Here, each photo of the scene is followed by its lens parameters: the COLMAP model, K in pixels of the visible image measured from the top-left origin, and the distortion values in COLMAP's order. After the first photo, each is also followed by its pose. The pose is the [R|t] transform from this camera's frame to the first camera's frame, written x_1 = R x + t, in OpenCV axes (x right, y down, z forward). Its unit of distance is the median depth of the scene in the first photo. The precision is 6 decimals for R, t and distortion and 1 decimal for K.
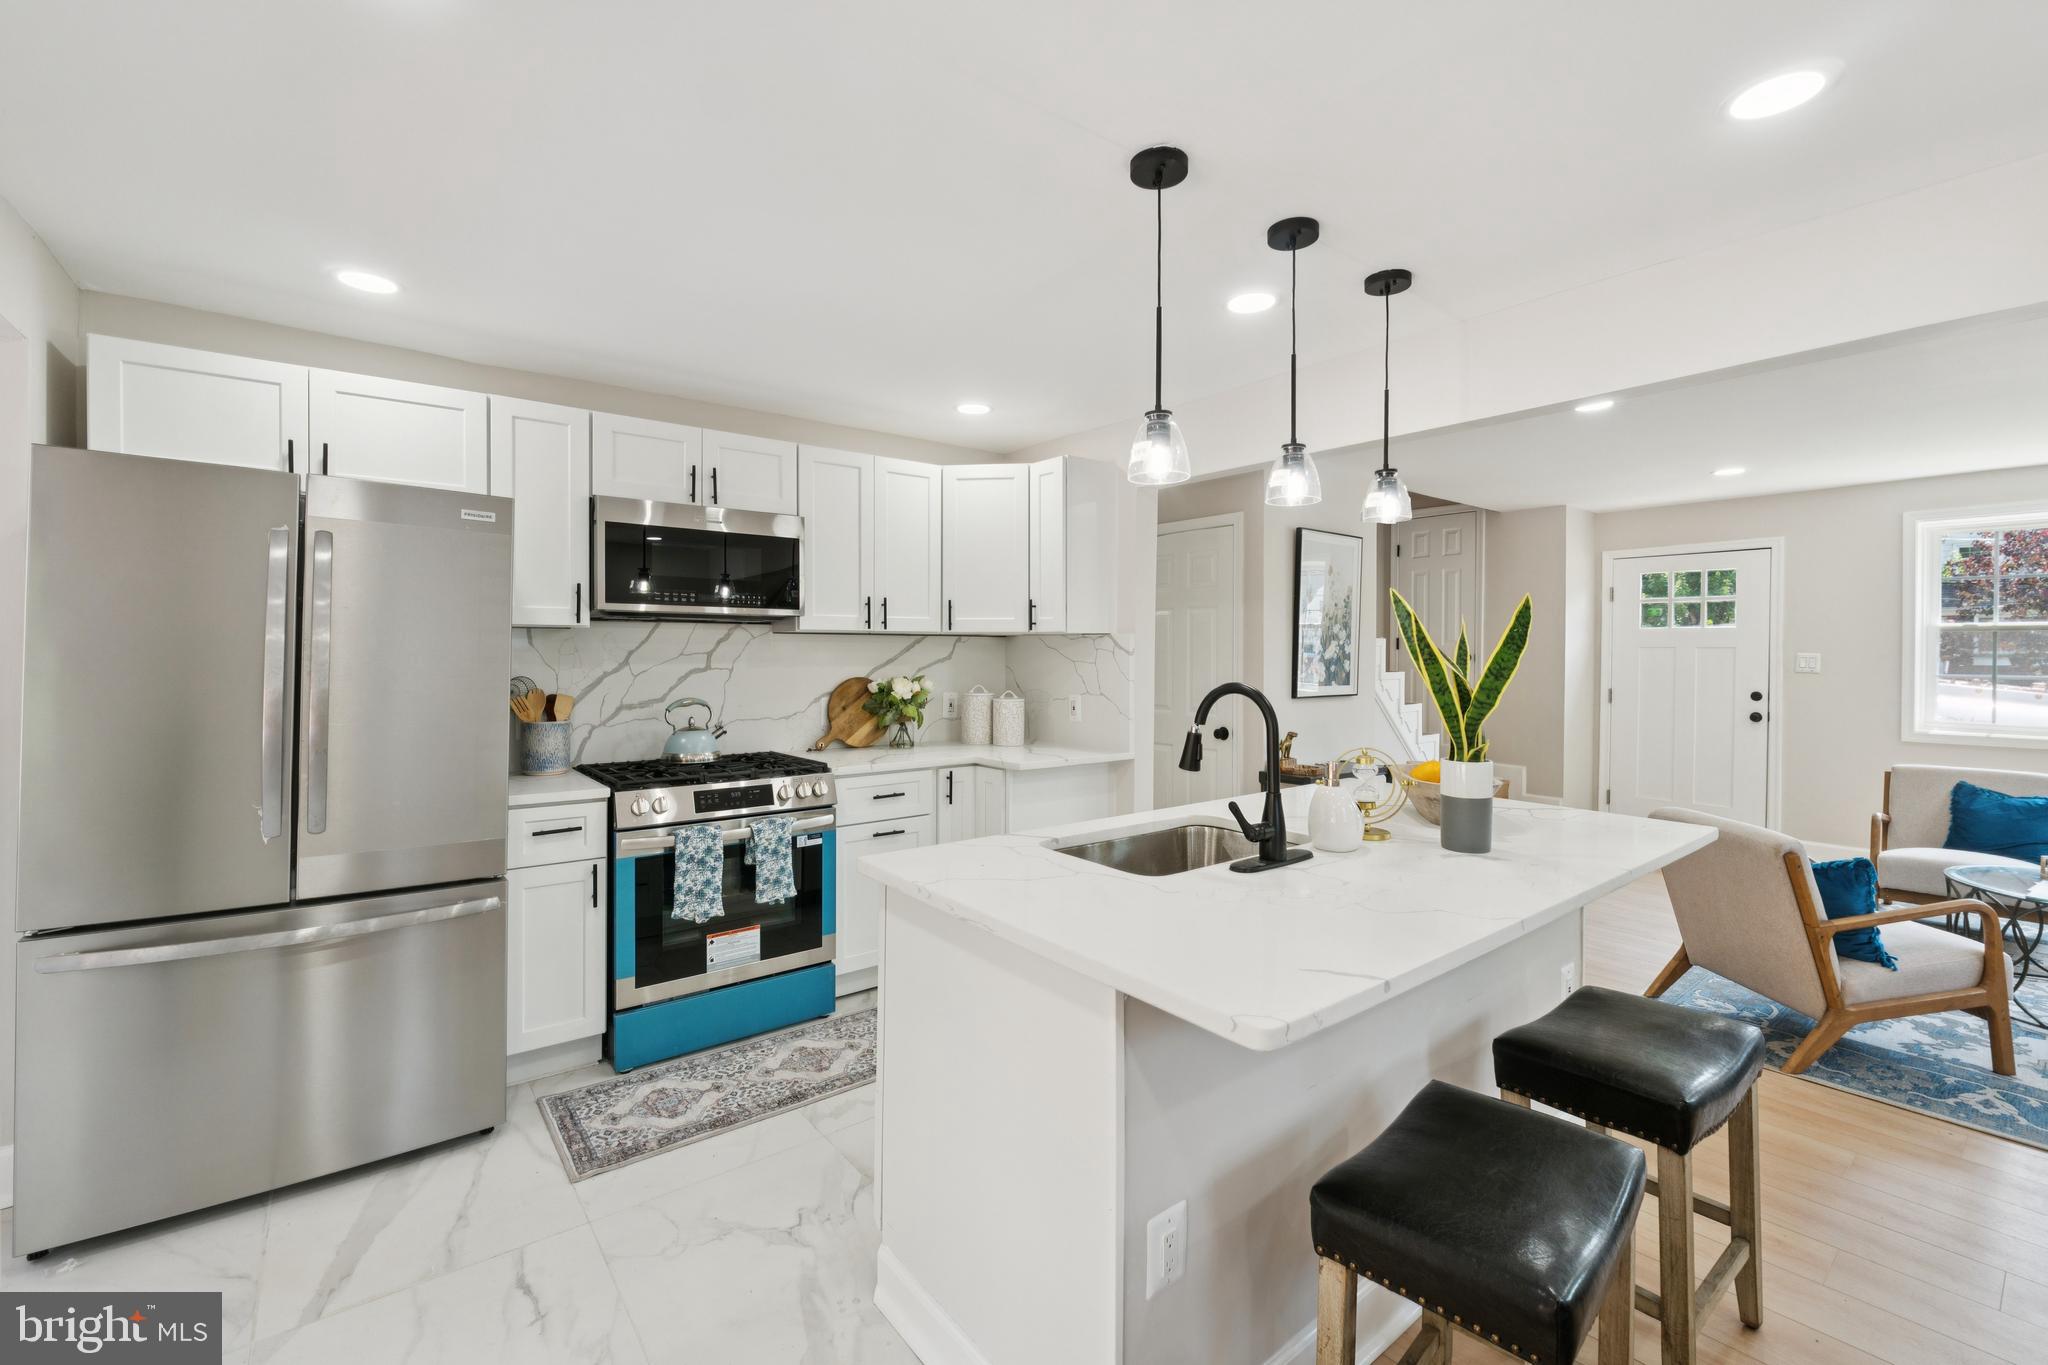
lens RADIAL K [[857.1, 0, 1022.8], [0, 857.1, 660.0], [0, 0, 1]] dist [-0.010199, 0.000221]
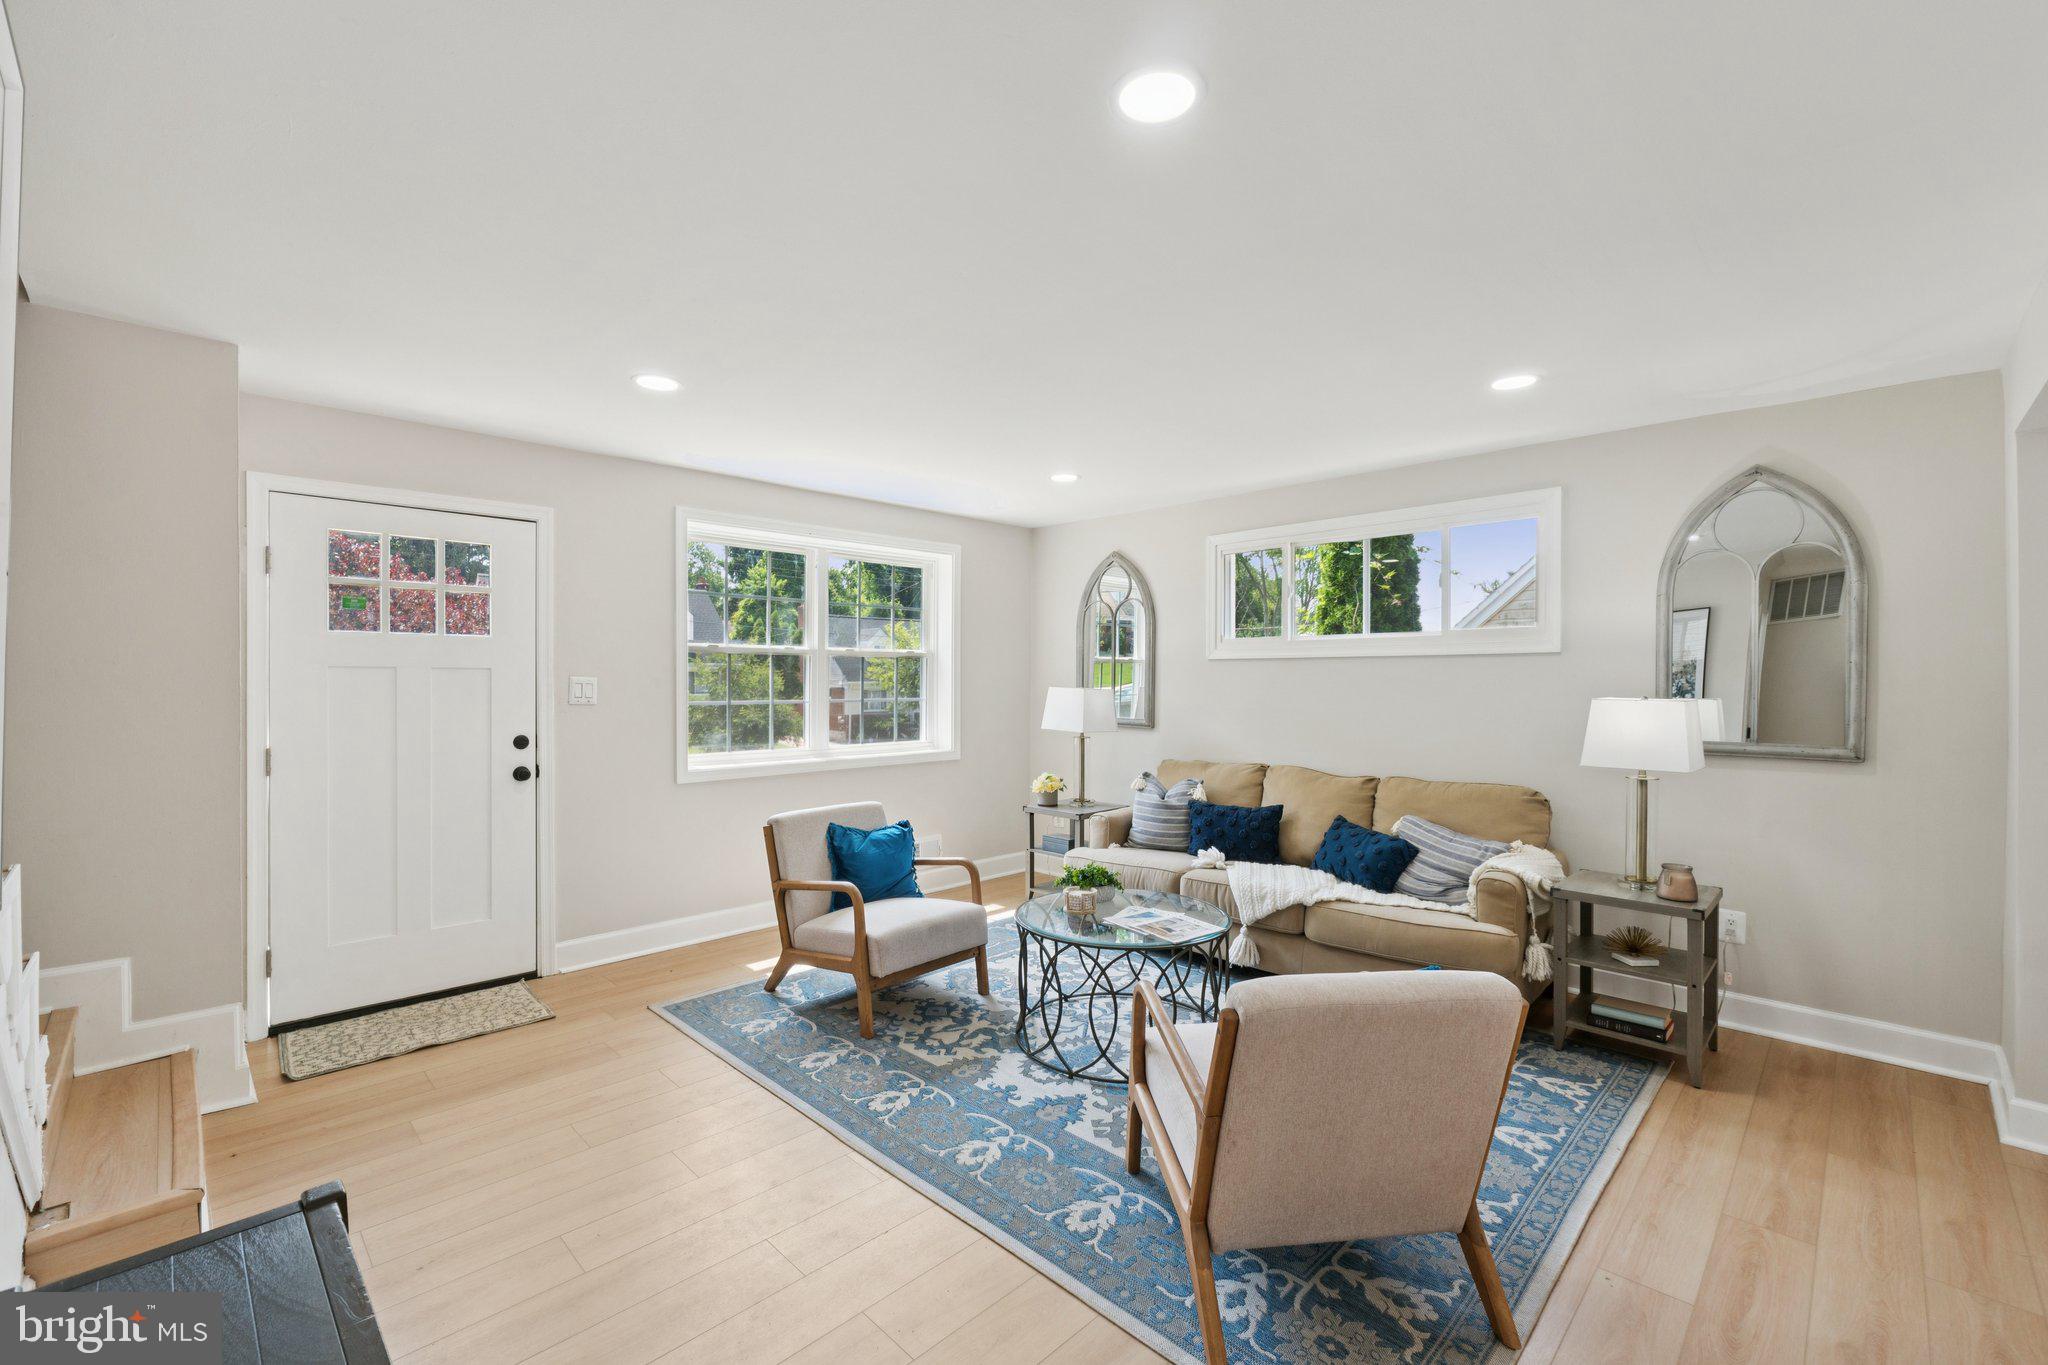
lens RADIAL K [[858.8, 0, 1021.1], [0, 858.8, 681.6], [0, 0, 1]] dist [-0.008267, 0.000051]
pose [[-0.118395, -0.009131, 0.992925, 0.221941], [0.007451, 0.999921, 0.010084, -0.011693], [-0.992939, 0.008592, -0.118318, 0.986843]]
